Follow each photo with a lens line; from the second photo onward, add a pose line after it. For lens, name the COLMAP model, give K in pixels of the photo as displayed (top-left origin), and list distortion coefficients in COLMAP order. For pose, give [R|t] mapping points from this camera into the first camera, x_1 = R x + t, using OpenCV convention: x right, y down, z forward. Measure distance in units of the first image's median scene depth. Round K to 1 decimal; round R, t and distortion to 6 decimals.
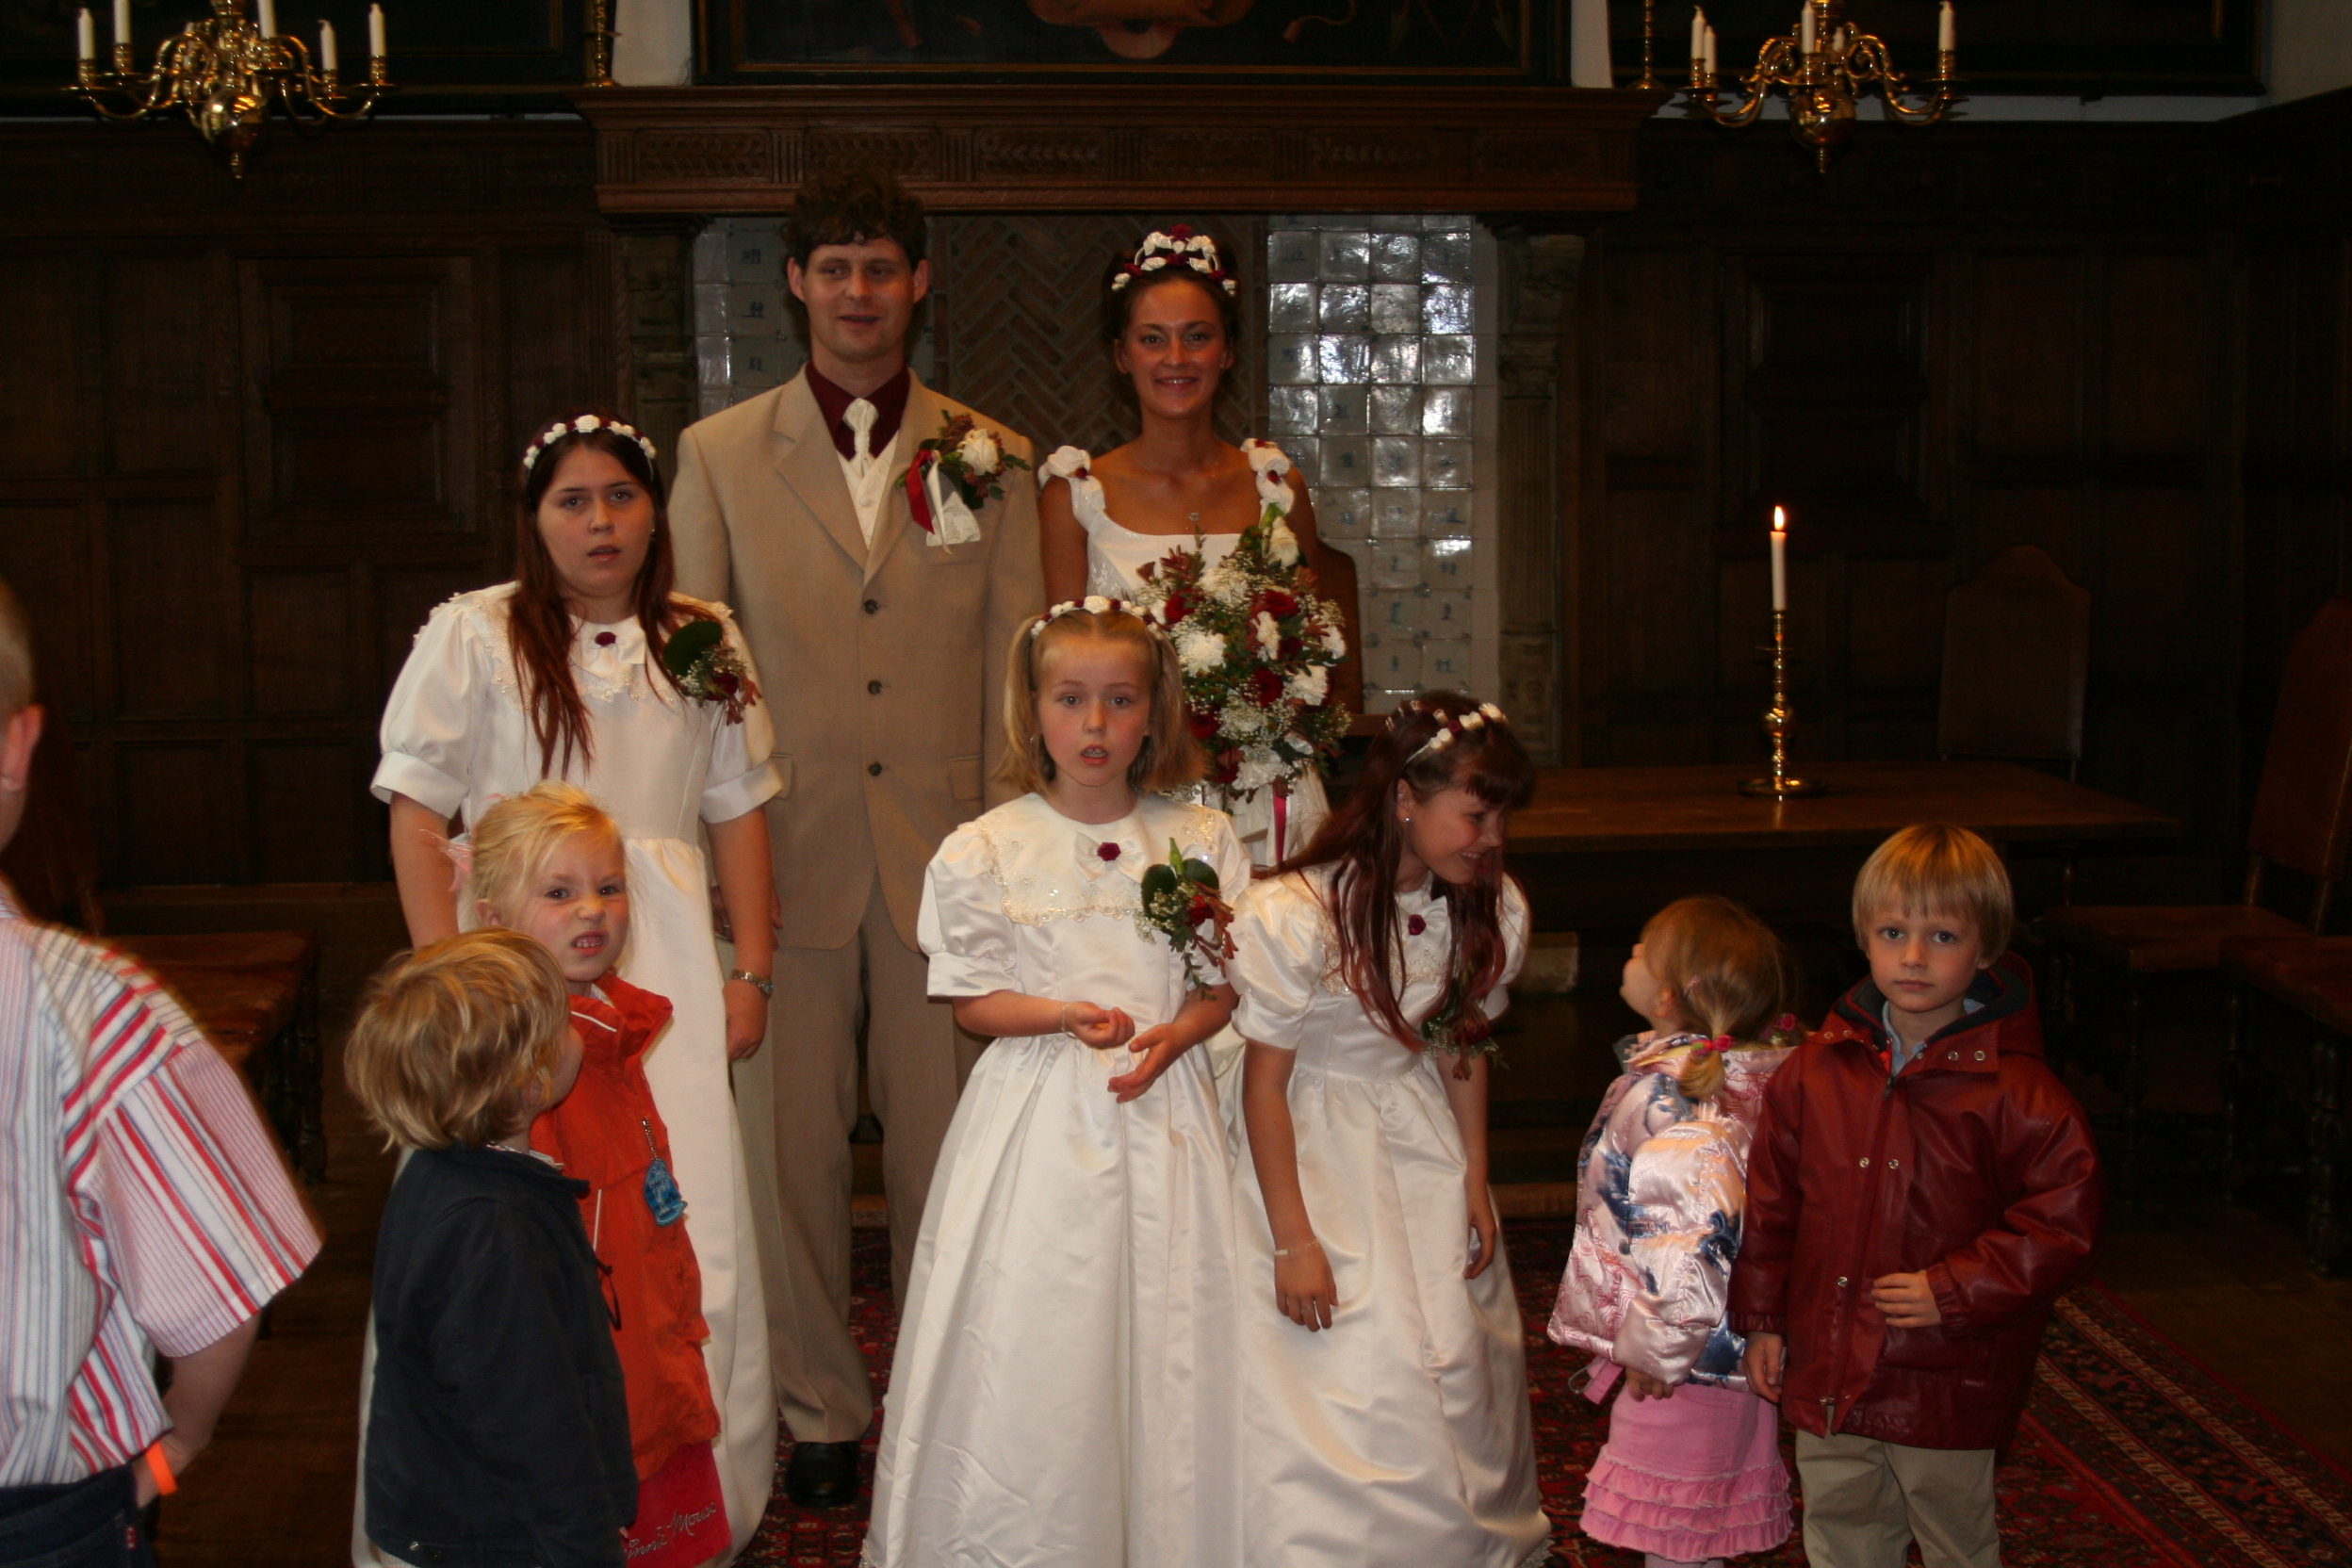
lens RADIAL K [[3287.8, 0, 1186.5], [0, 3287.8, 800.5], [0, 0, 1]] dist [-0.109015, 0.000000]
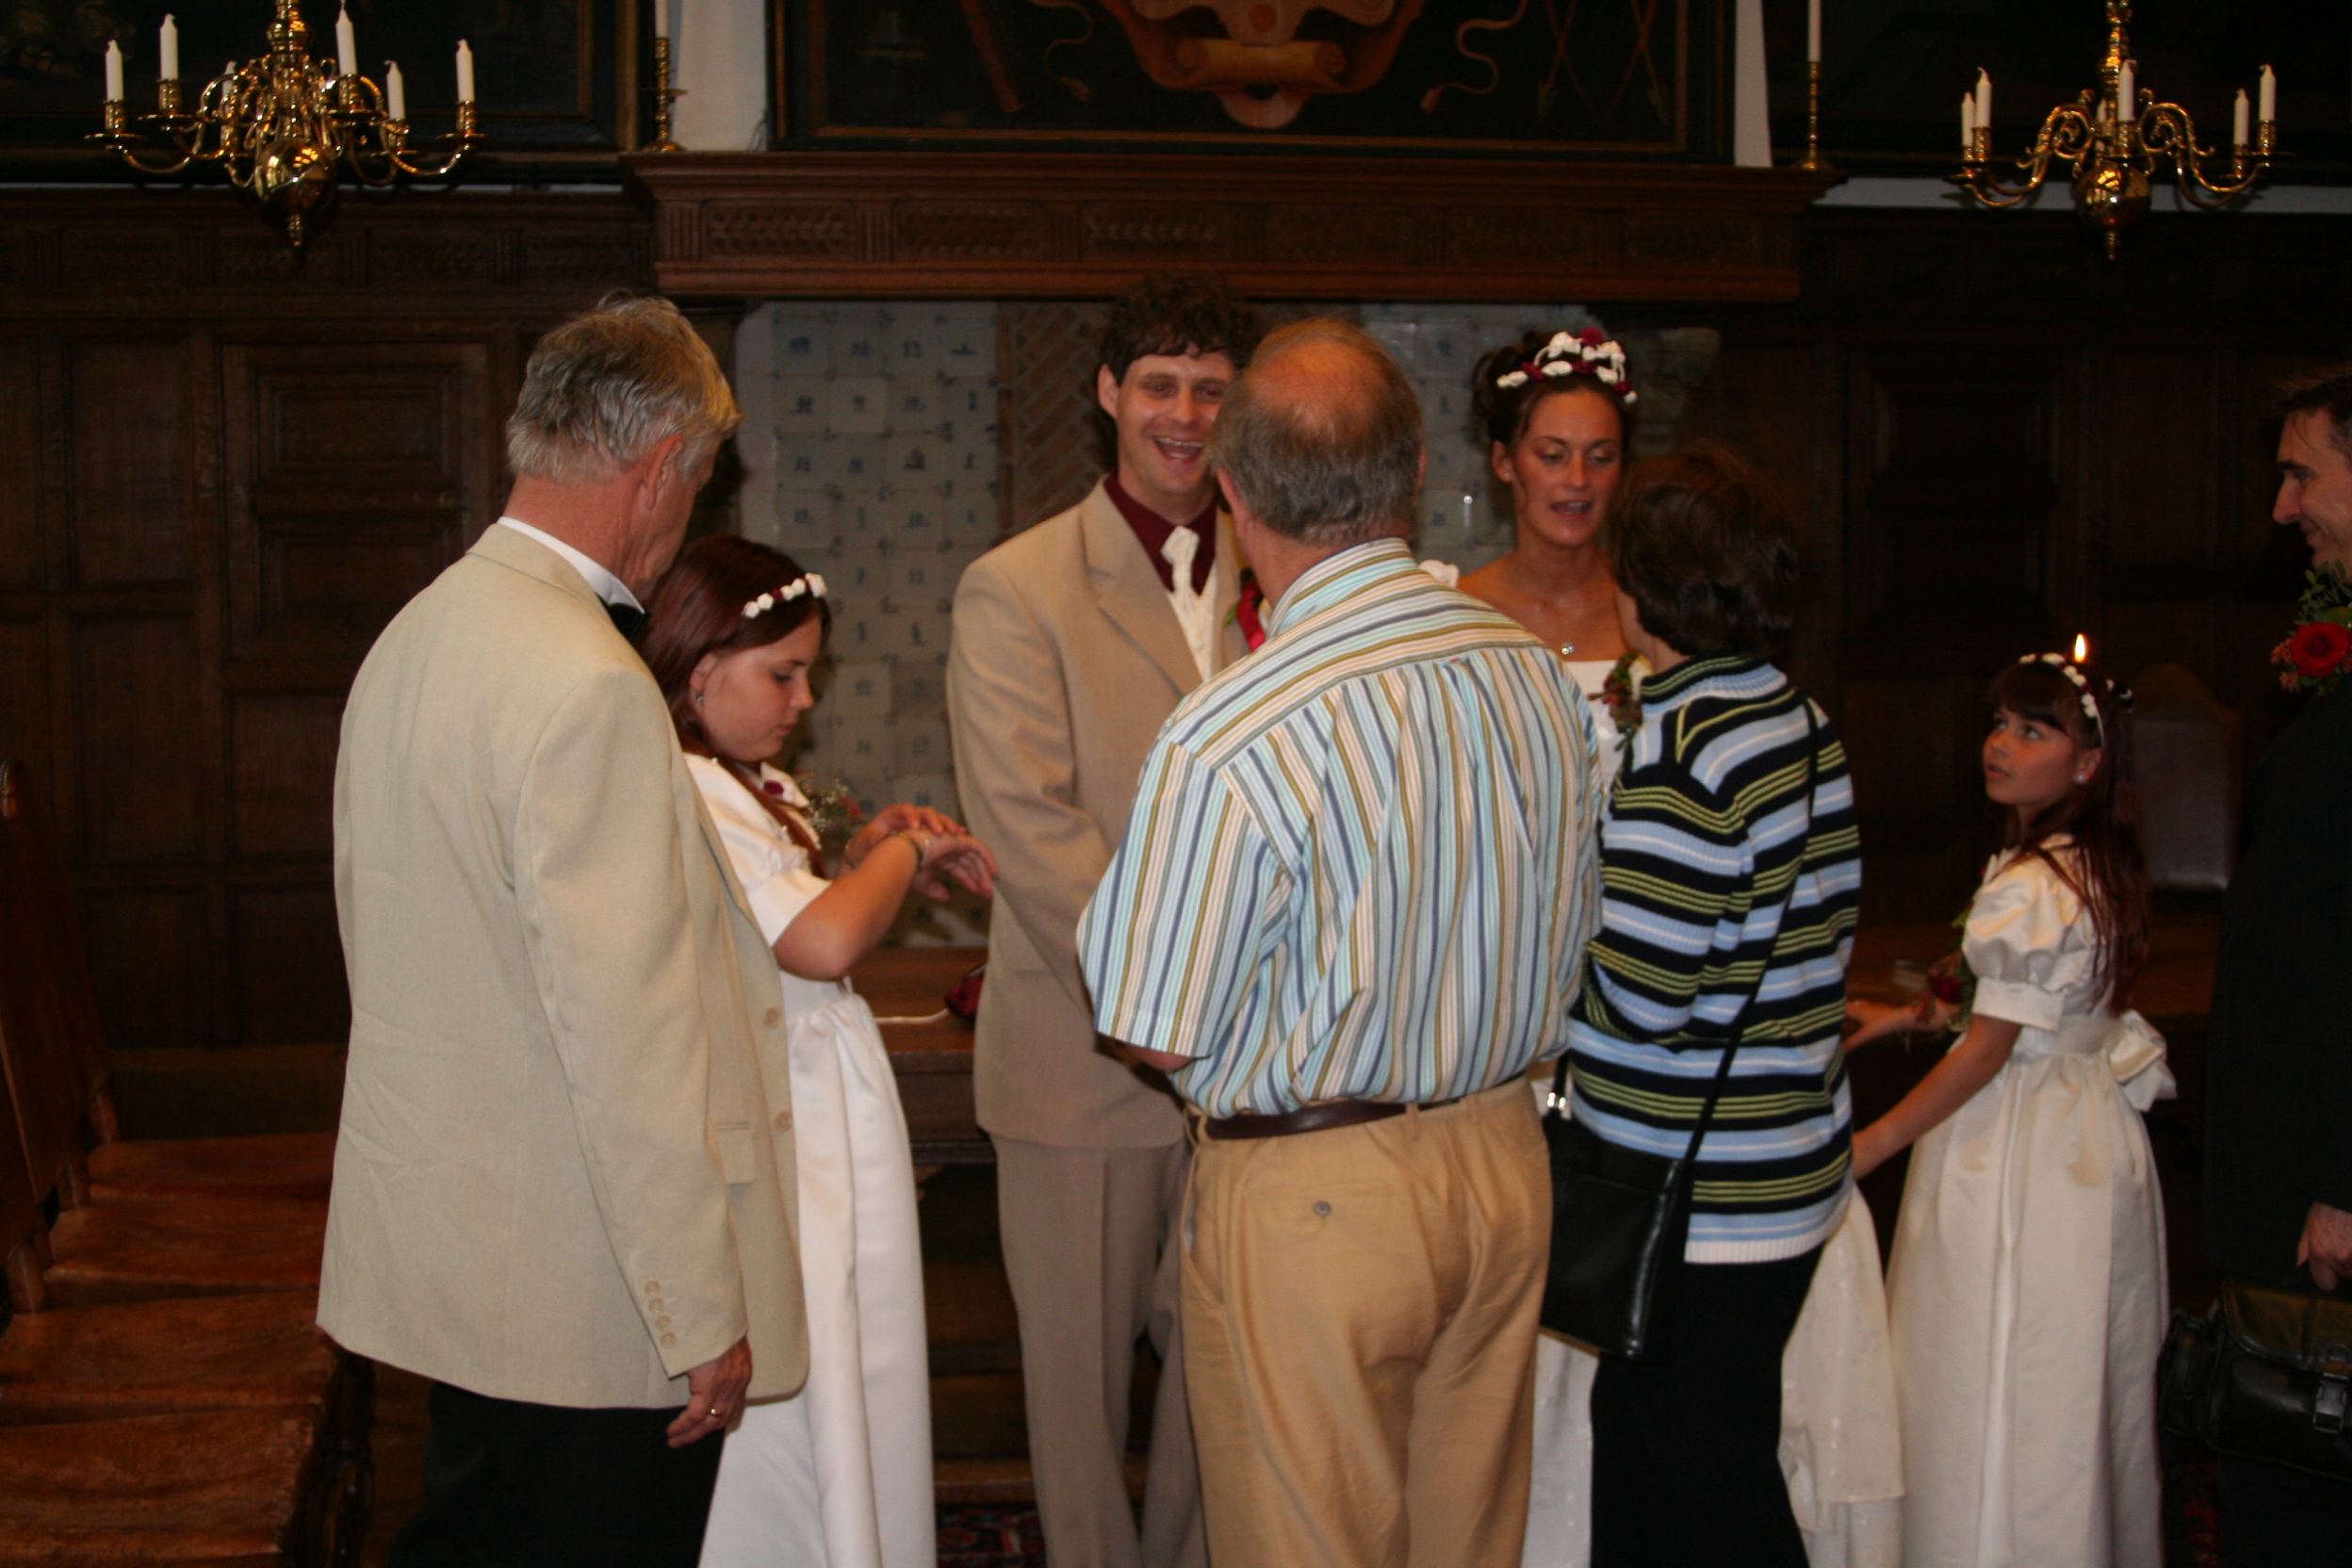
lens RADIAL K [[3102.4, 0, 1178.0], [0, 3102.4, 772.8], [0, 0, 1]] dist [-0.116112, 0.000000]
pose [[0.997771, -0.003594, 0.066635, -0.087098], [0.005525, 0.999570, -0.028811, -0.024026], [-0.066503, 0.029115, 0.997361, 0.150097]]
